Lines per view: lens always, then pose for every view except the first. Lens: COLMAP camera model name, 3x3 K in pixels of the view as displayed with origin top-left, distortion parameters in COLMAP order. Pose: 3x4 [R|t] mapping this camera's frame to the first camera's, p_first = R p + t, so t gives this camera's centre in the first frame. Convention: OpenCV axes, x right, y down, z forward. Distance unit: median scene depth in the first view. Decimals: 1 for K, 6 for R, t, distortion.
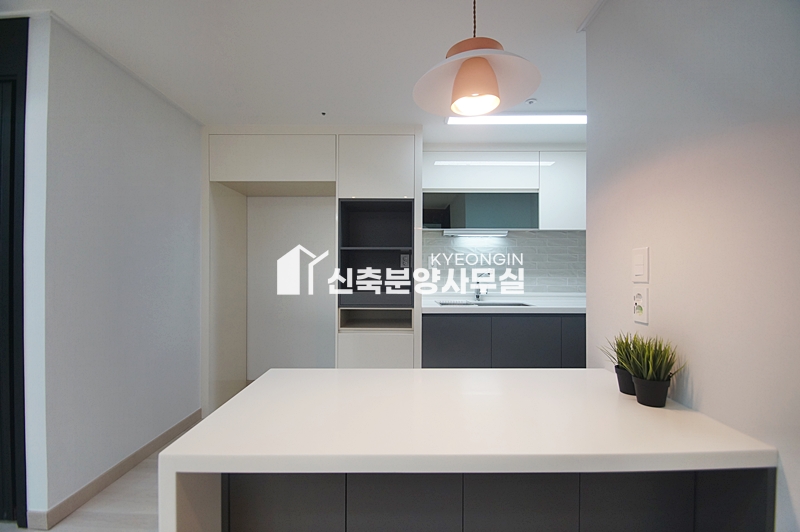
lens RADIAL K [[356.9, 0, 400.0], [0, 356.9, 266.0], [0, 0, 1]] dist [0.001413, 0.000070]
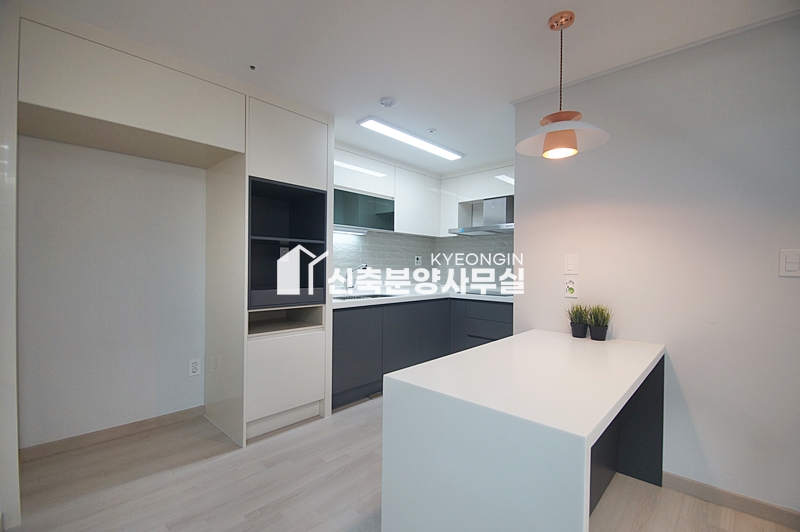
lens RADIAL K [[356.9, 0, 400.0], [0, 356.9, 266.0], [0, 0, 1]] dist [0.001413, 0.000070]
pose [[0.685012, 0.008944, 0.728476, -0.524732], [-0.019618, 0.999788, 0.006172, 0.004917], [-0.728267, -0.018520, 0.685043, 0.191043]]
